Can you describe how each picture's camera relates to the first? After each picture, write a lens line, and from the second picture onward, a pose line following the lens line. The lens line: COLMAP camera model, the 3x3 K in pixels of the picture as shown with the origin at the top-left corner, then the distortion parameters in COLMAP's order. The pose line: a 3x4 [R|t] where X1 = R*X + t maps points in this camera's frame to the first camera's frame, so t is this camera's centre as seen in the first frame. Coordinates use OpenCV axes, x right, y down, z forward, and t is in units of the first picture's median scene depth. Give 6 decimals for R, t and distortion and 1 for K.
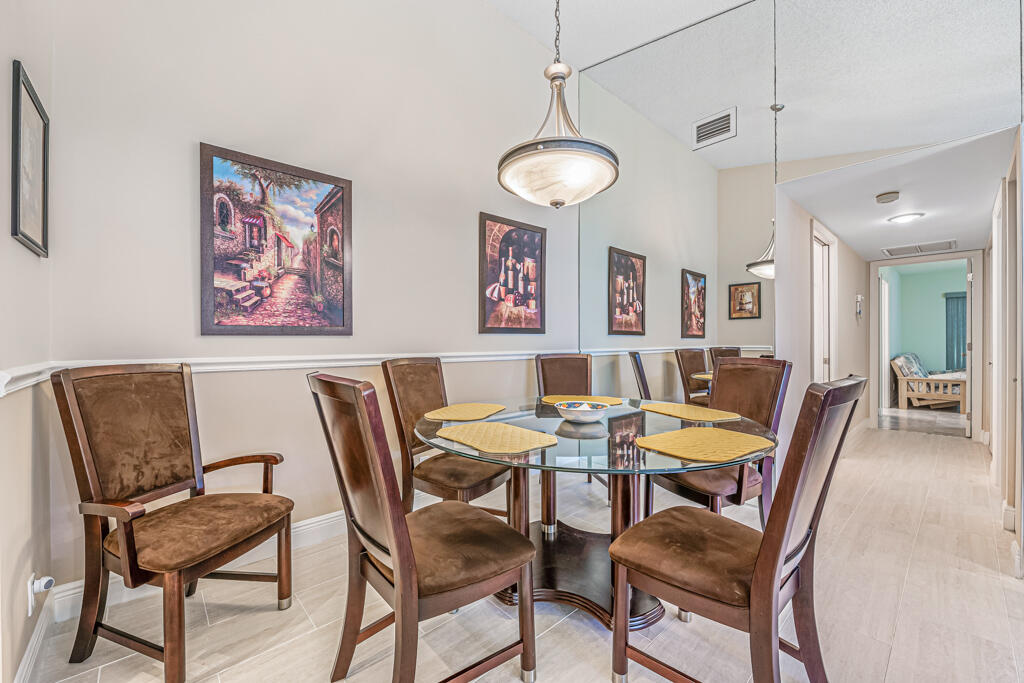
lens RADIAL K [[402.4, 0, 512.7], [0, 402.4, 340.5], [0, 0, 1]] dist [-0.006525, -0.001911]
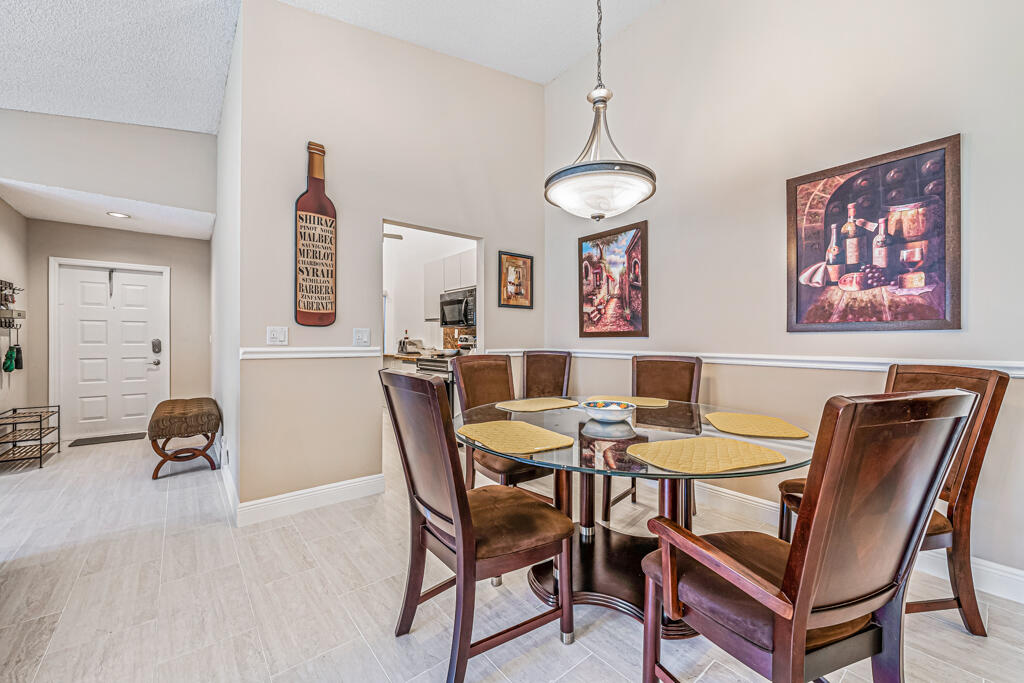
lens RADIAL K [[402.4, 0, 521.2], [0, 402.4, 343.6], [0, 0, 1]] dist [-0.006525, -0.001911]
pose [[-0.044353, 0.011679, -0.998948, 0.730213], [0.000816, 0.999932, 0.011654, -0.004265], [0.999016, -0.000298, -0.044359, 0.498215]]
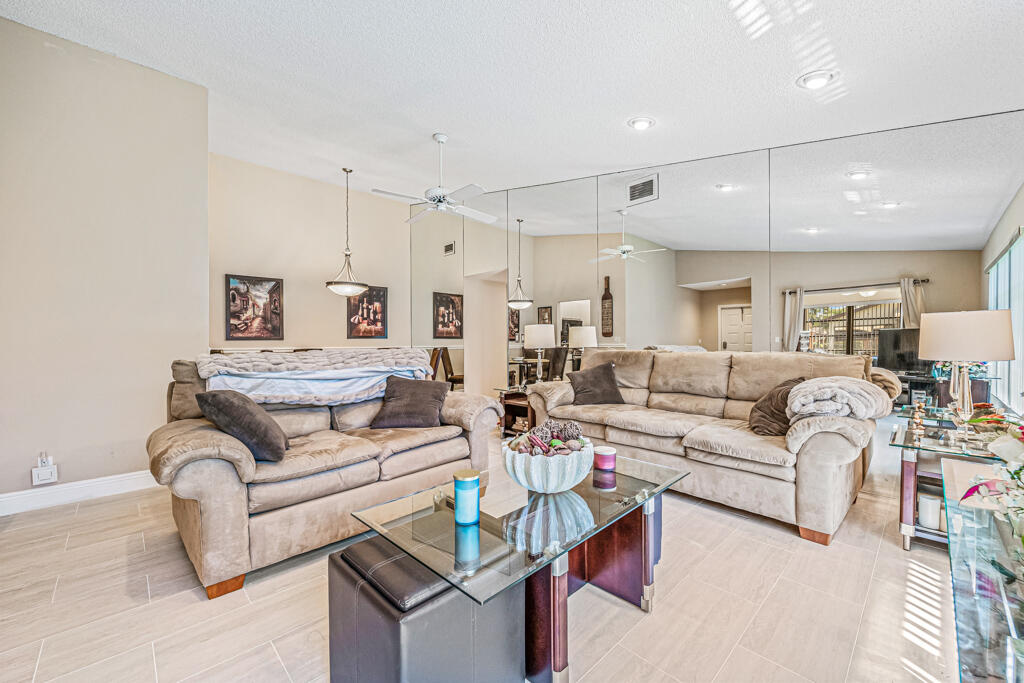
lens RADIAL K [[402.4, 0, 517.5], [0, 402.4, 341.7], [0, 0, 1]] dist [-0.006525, -0.001911]
pose [[0.998920, 0.001381, 0.046442, 0.742373], [-0.001624, 0.999985, 0.005202, -0.013339], [-0.046435, -0.005272, 0.998907, -1.240200]]
